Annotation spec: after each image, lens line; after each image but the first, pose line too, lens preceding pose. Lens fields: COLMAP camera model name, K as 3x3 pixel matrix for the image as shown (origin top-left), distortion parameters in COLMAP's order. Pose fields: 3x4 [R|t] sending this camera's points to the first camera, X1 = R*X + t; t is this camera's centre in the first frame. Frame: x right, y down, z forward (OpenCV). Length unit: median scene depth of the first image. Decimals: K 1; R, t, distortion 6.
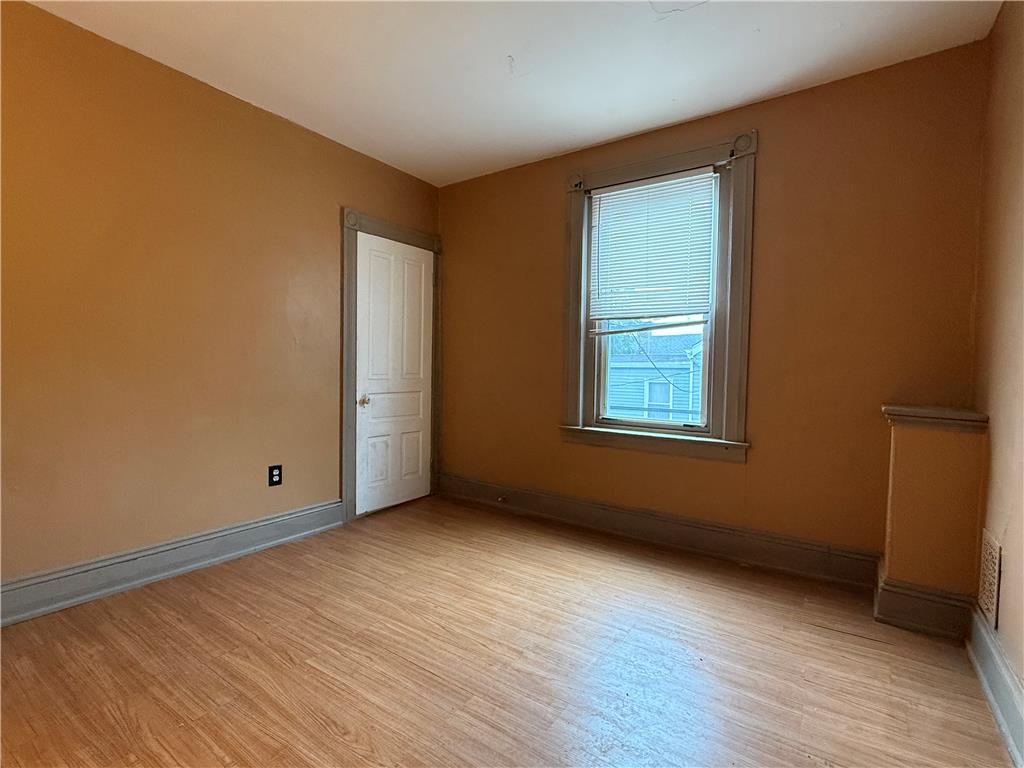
lens RADIAL K [[482.7, 0, 512.0], [0, 482.7, 387.1], [0, 0, 1]] dist [-0.000484, -0.000064]
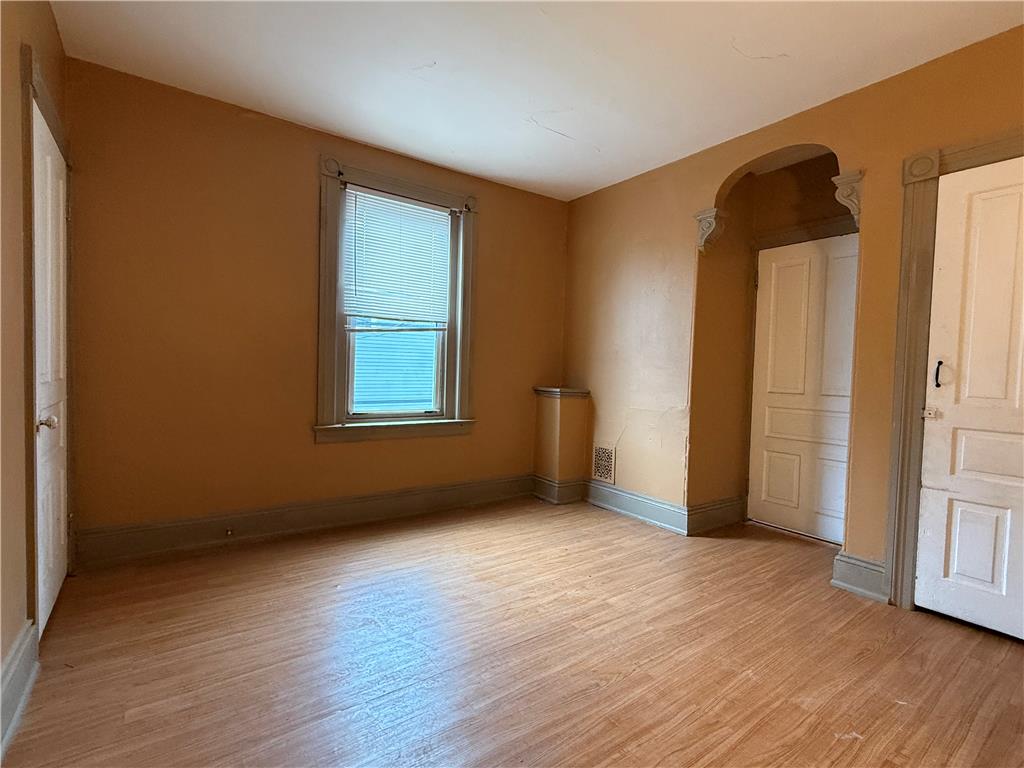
lens RADIAL K [[482.7, 0, 512.0], [0, 482.7, 387.1], [0, 0, 1]] dist [-0.000484, -0.000064]
pose [[0.339032, -0.044303, 0.939731, -0.793858], [0.014372, 0.999018, 0.041913, -0.035292], [-0.940665, -0.000704, 0.339336, 0.421755]]
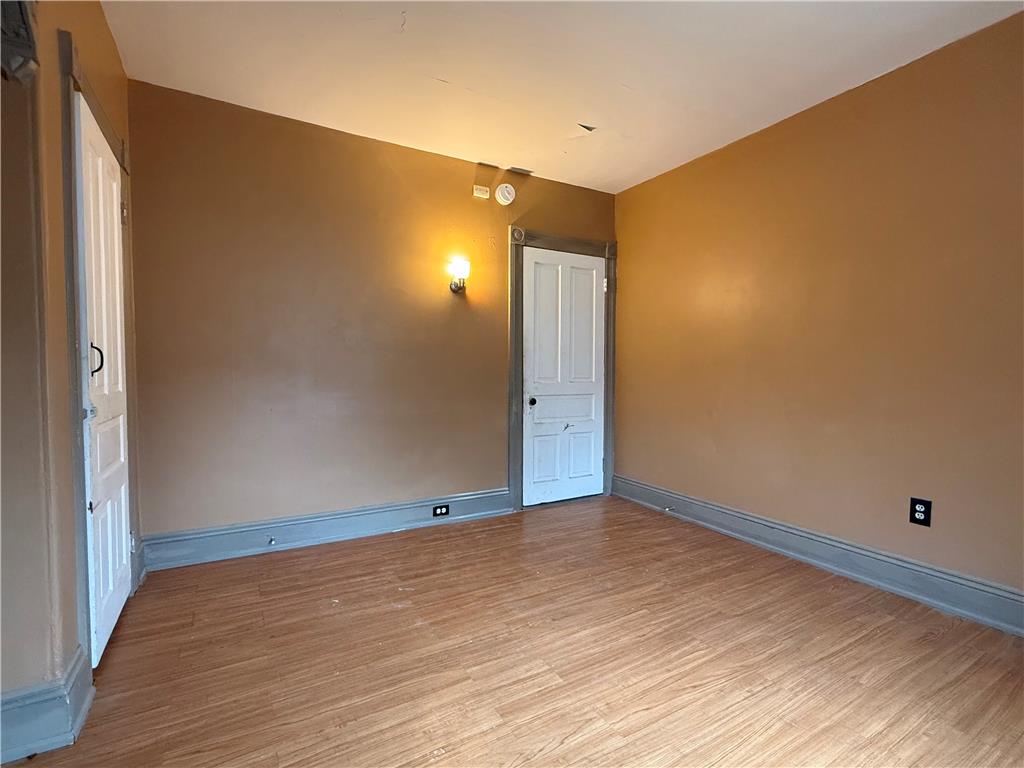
lens RADIAL K [[482.7, 0, 512.0], [0, 482.7, 387.1], [0, 0, 1]] dist [-0.000484, -0.000064]
pose [[-0.433190, 0.017434, -0.901134, 0.546118], [-0.043131, 0.998266, 0.040047, -0.025120], [0.900270, 0.056215, -0.431687, 0.786079]]
